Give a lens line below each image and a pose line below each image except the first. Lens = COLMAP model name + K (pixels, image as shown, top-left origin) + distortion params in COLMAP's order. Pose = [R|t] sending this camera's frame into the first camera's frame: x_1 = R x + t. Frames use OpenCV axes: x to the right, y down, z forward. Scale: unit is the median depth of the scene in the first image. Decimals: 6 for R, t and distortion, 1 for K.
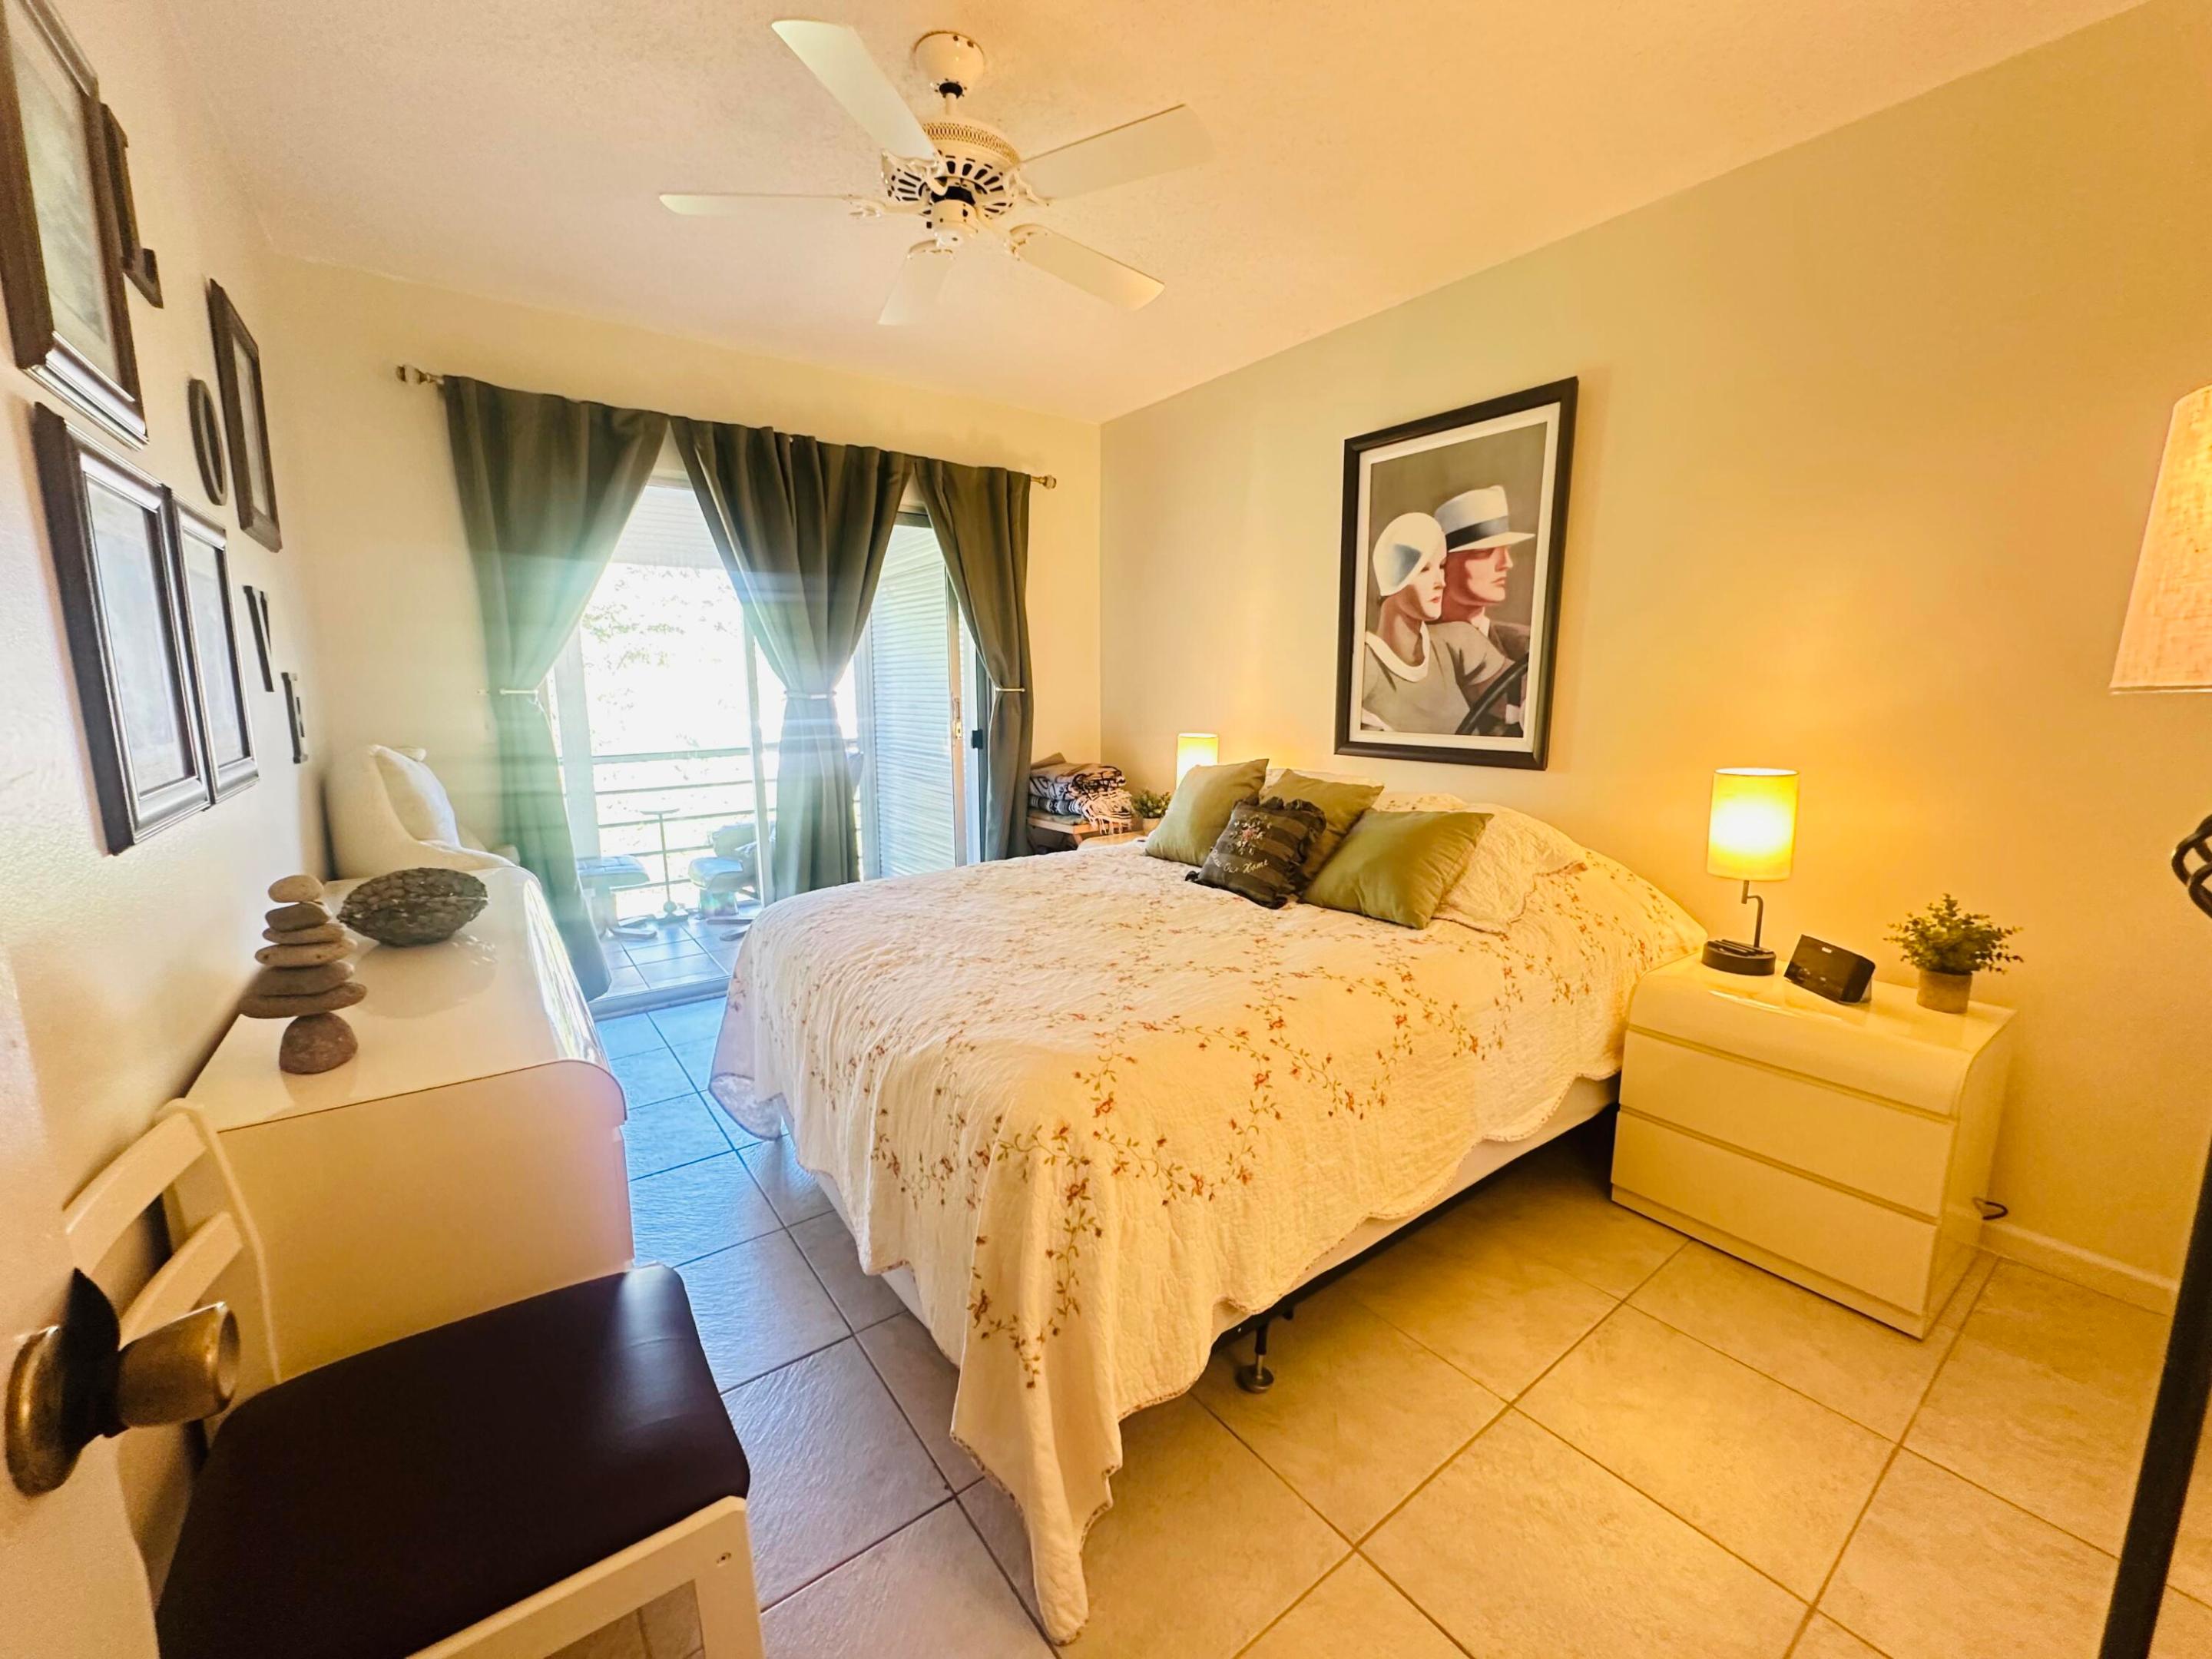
lens RADIAL K [[880.9, 0, 1106.5], [0, 880.9, 822.0], [0, 0, 1]] dist [-0.002239, 0.000137]
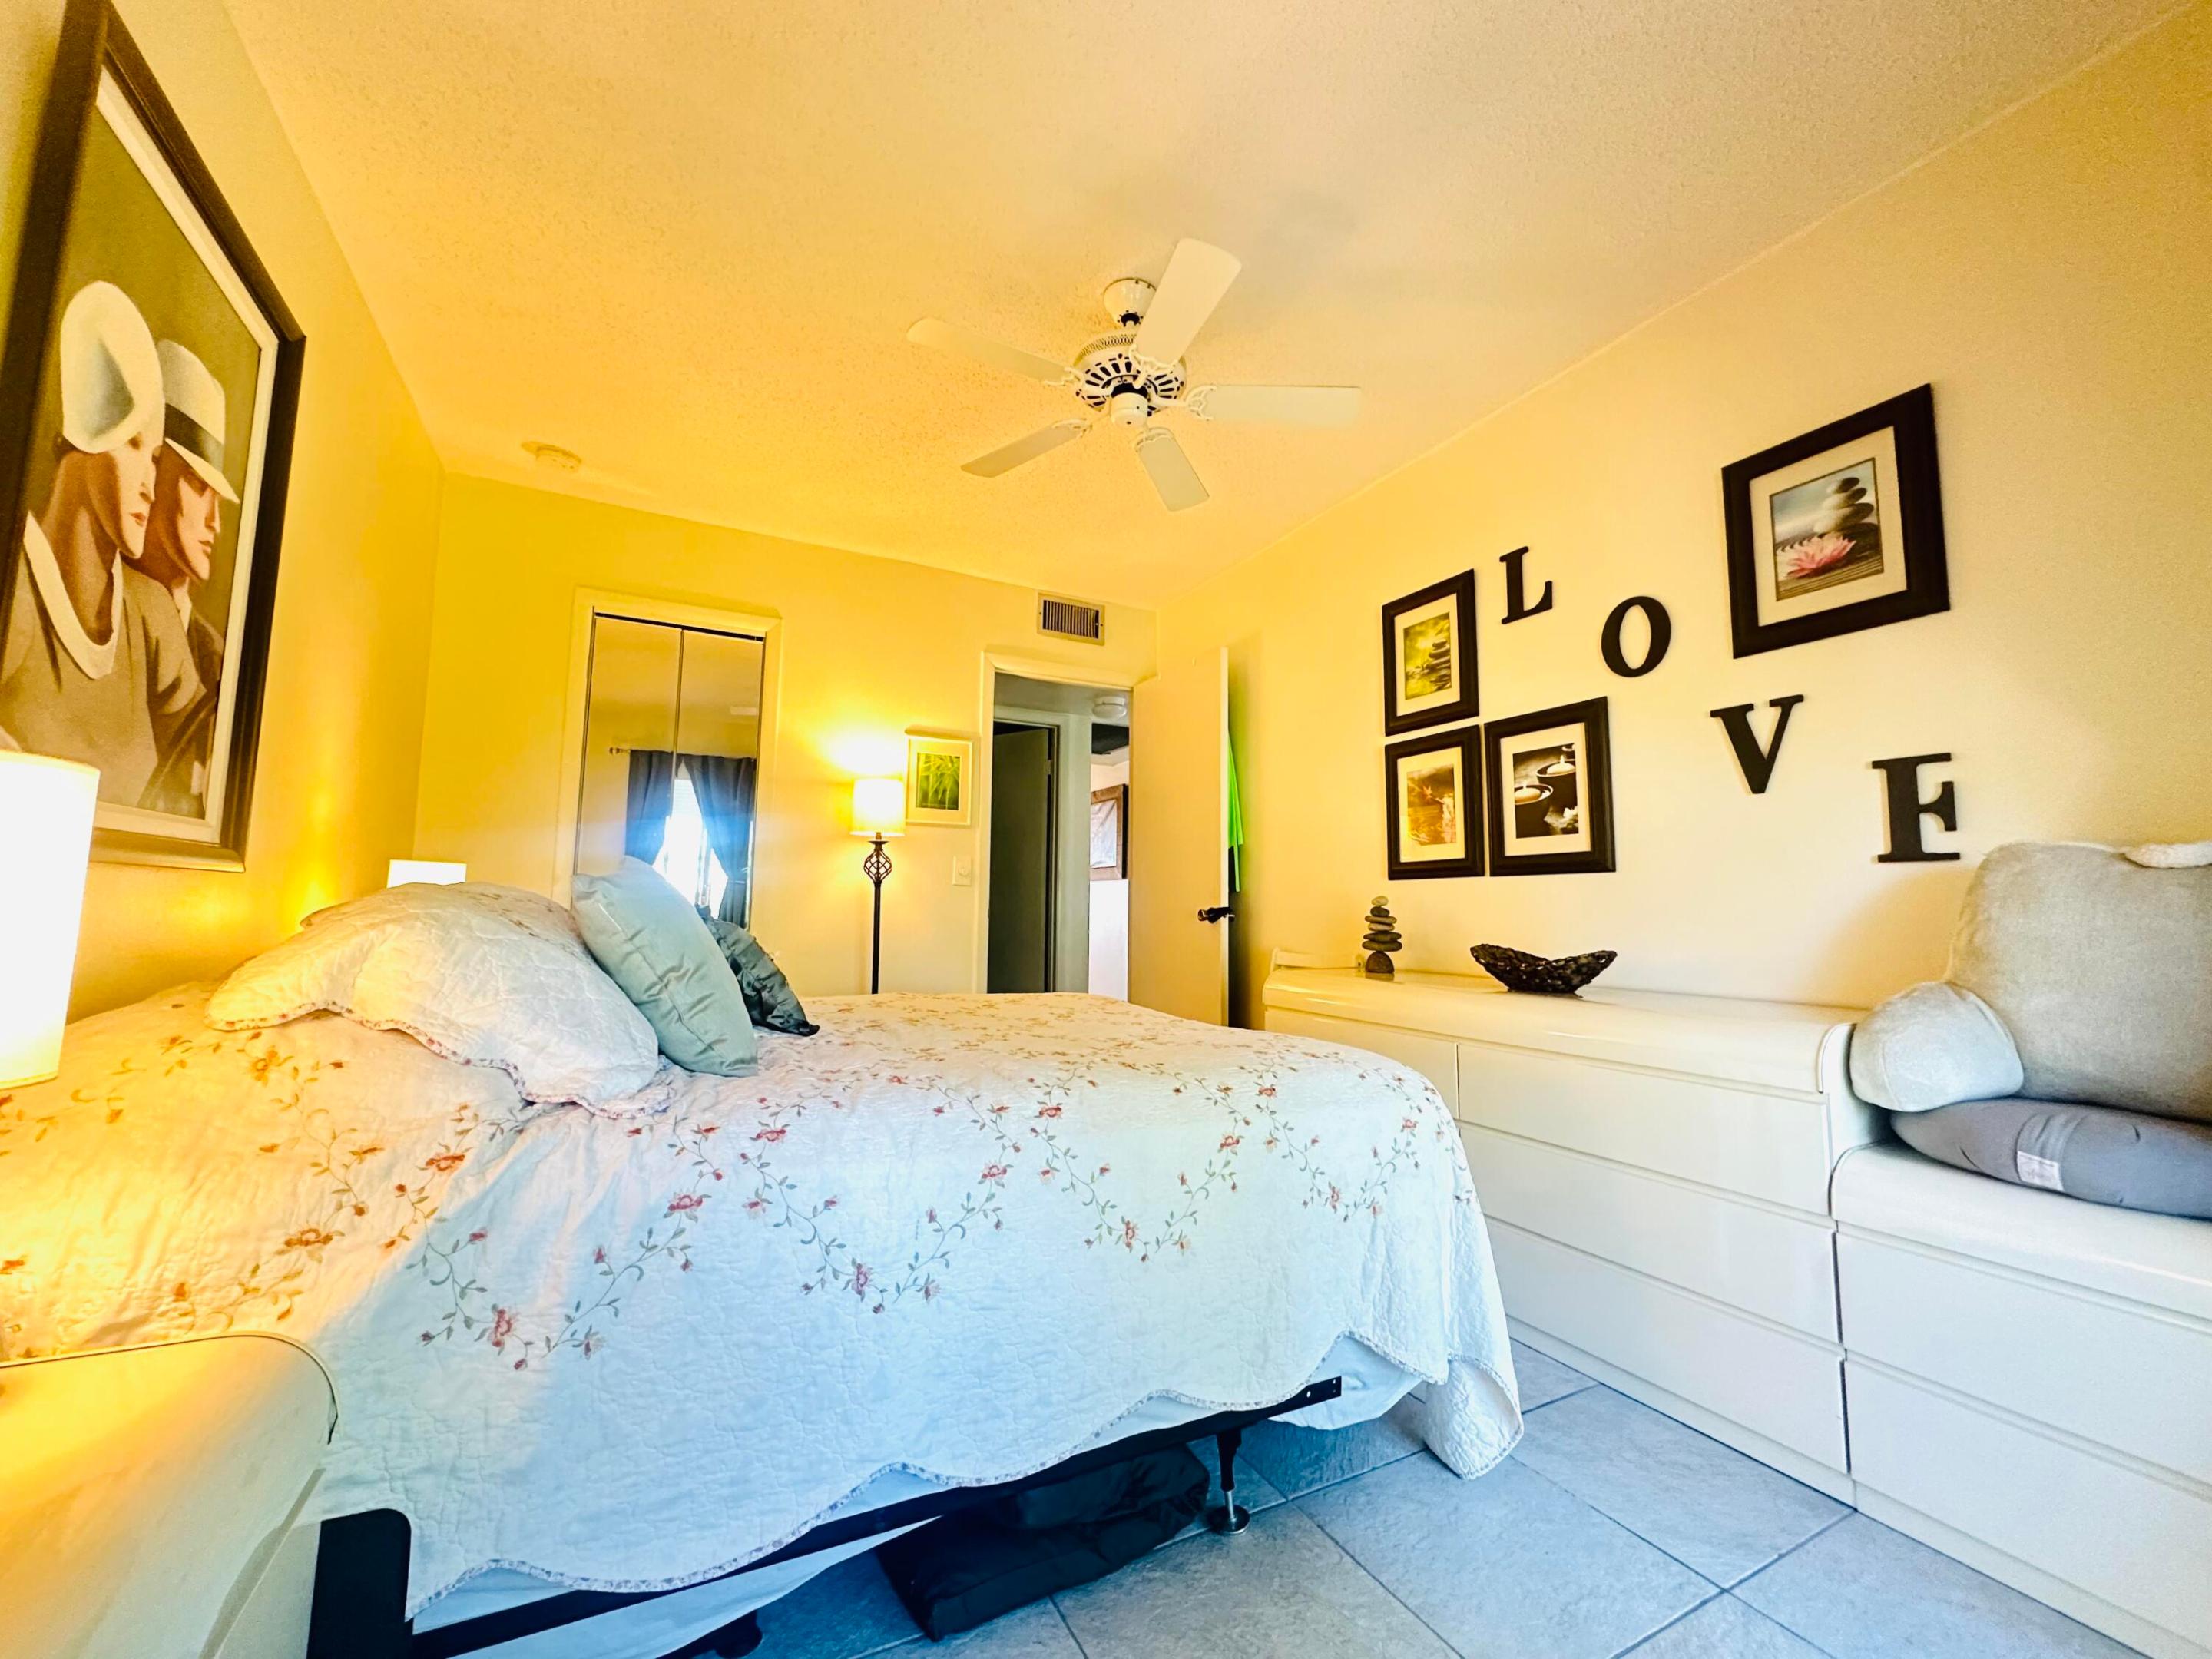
lens RADIAL K [[880.9, 0, 1109.8], [0, 880.9, 824.7], [0, 0, 1]] dist [-0.002239, 0.000137]
pose [[-0.988588, -0.001863, 0.150634, -0.214732], [0.006689, 0.998394, 0.056247, -0.117025], [-0.150497, 0.056613, -0.986988, 1.444012]]
